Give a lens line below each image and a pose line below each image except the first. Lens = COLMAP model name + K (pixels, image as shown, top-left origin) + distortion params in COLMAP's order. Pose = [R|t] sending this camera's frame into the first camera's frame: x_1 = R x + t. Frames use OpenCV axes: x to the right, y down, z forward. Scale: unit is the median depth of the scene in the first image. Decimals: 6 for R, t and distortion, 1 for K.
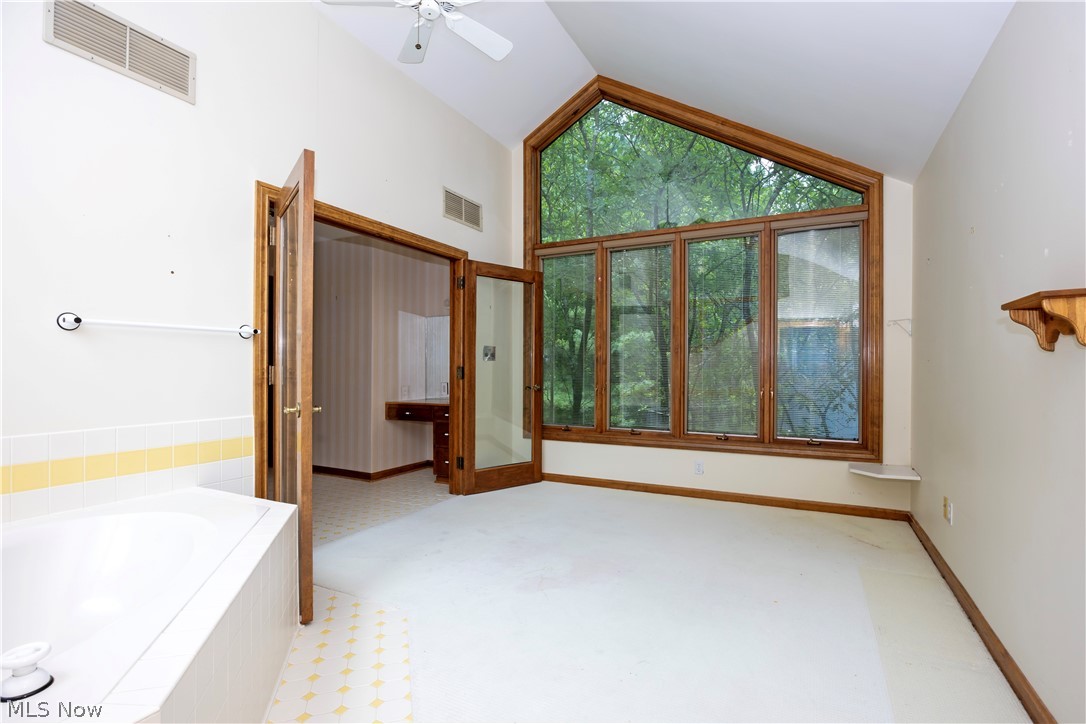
lens RADIAL K [[519.4, 0, 543.0], [0, 519.4, 362.0], [0, 0, 1]] dist [0.021501, -0.030170]
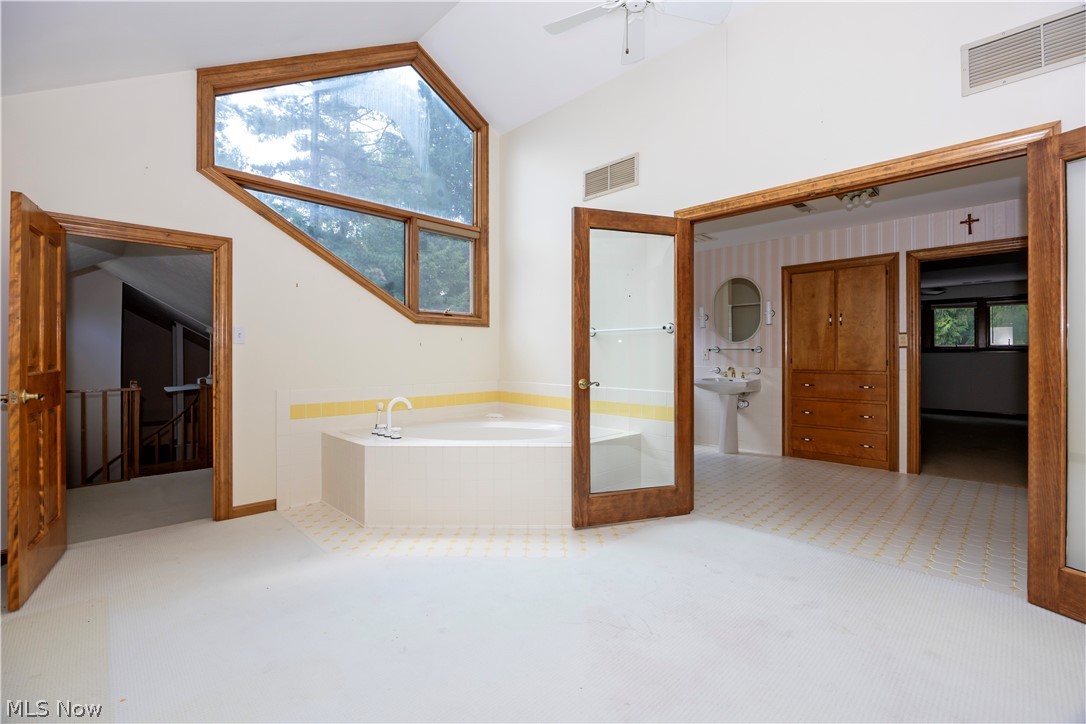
lens RADIAL K [[474.5, 0, 552.7], [0, 474.5, 352.5], [0, 0, 1]] dist [-0.023676, -0.000298]
pose [[-0.313116, -0.008716, -0.949675, 0.550116], [0.011248, 0.999854, -0.012886, 0.012590], [0.949648, -0.014717, -0.312972, 0.889923]]
